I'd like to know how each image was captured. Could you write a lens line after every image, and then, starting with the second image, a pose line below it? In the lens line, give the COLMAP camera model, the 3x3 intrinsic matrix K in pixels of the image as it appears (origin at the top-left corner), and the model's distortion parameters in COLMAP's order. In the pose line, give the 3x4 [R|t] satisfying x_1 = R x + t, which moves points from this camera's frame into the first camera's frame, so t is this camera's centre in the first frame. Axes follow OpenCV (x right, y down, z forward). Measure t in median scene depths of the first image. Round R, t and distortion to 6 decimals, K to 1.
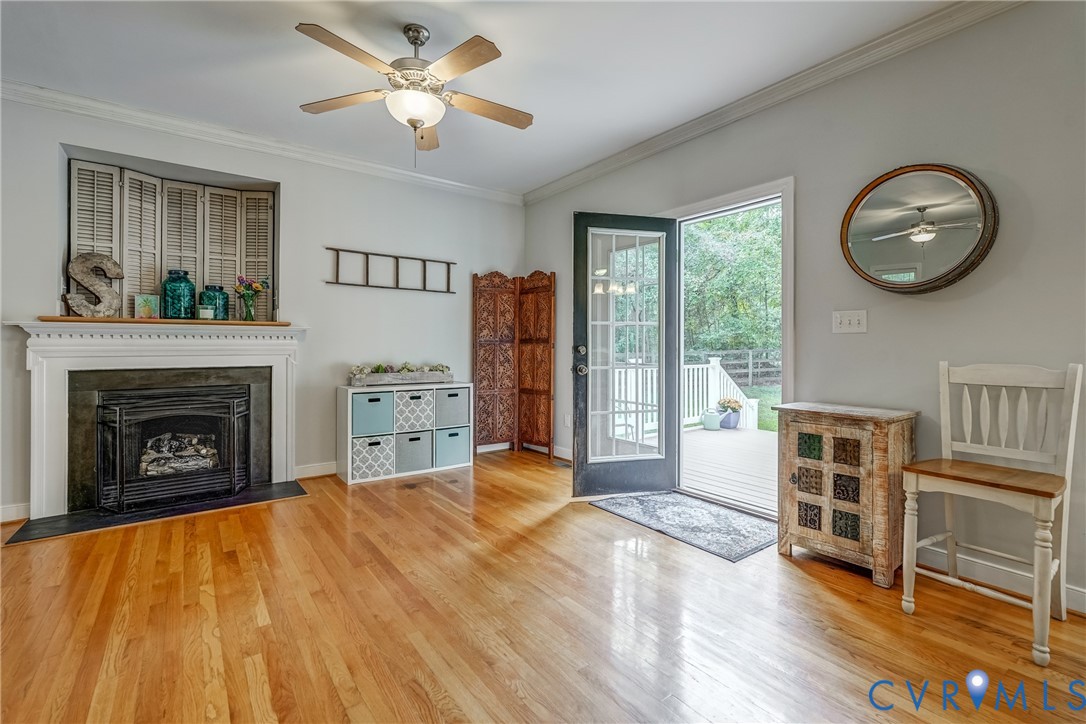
lens RADIAL K [[486.5, 0, 540.1], [0, 486.5, 348.1], [0, 0, 1]] dist [-0.007361, 0.005263]
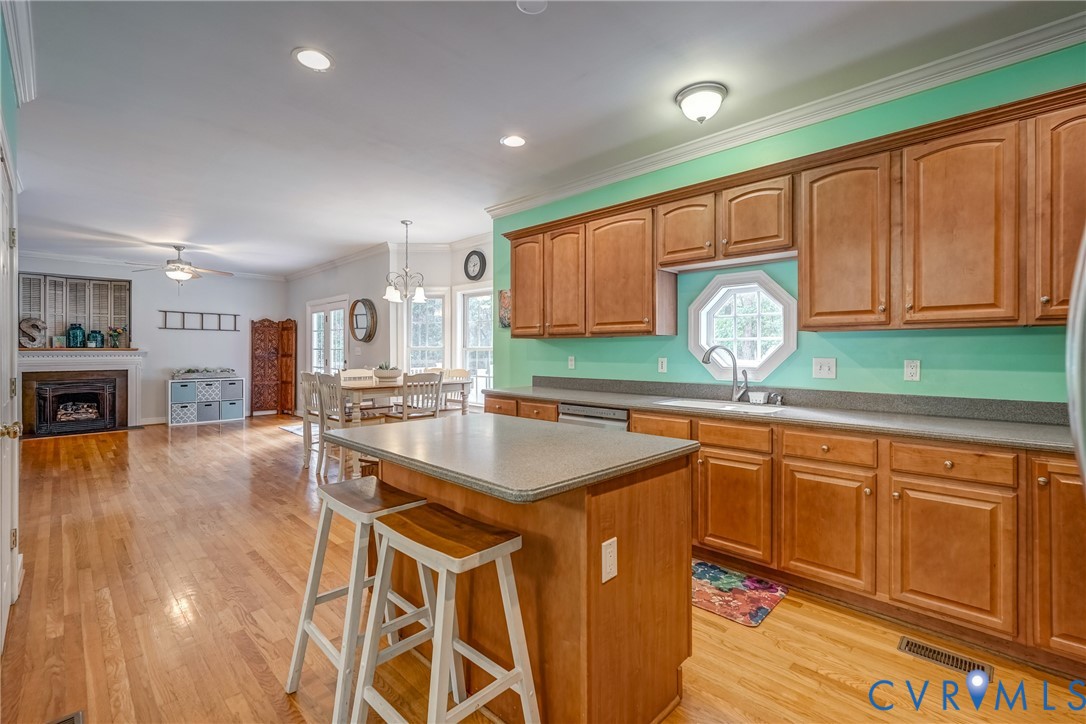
lens RADIAL K [[486.5, 0, 545.9], [0, 486.5, 354.0], [0, 0, 1]] dist [-0.007361, 0.005263]
pose [[0.987579, -0.003766, 0.157080, 0.898744], [0.003424, 0.999991, 0.002444, -0.029089], [-0.157088, -0.001876, 0.987583, -1.345170]]
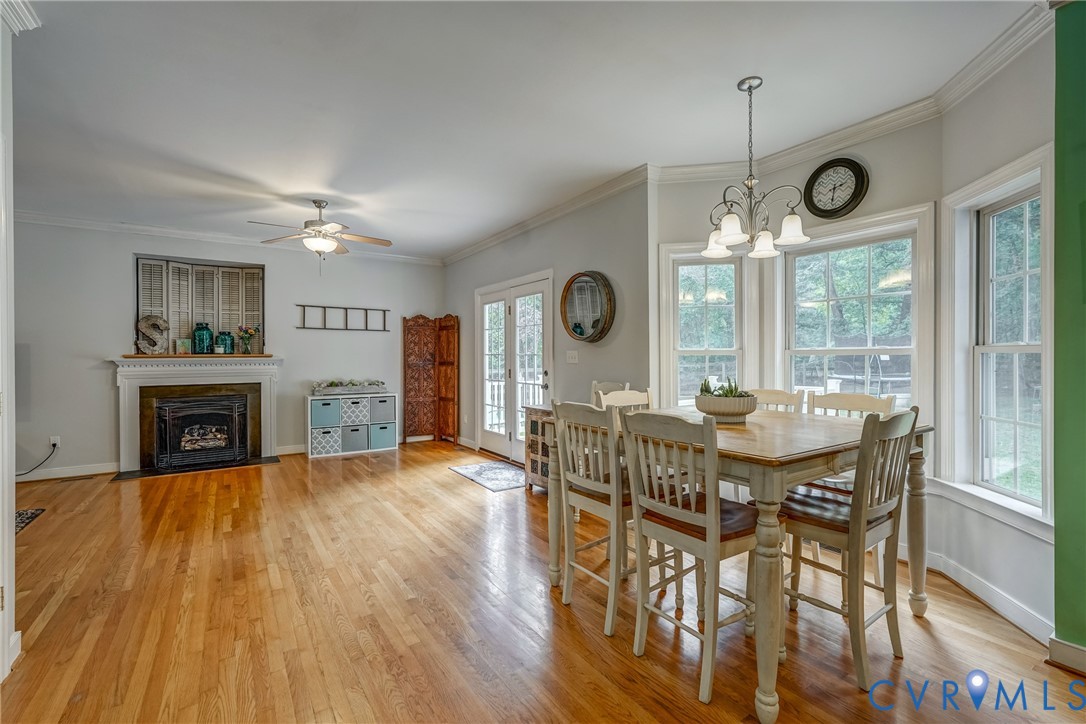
lens RADIAL K [[486.5, 0, 543.5], [0, 486.5, 362.9], [0, 0, 1]] dist [-0.007361, 0.005263]
pose [[0.998573, -0.005677, -0.053096, 0.452644], [0.006186, 0.999936, 0.009427, -0.036632], [0.053039, -0.009742, 0.998545, -0.528020]]
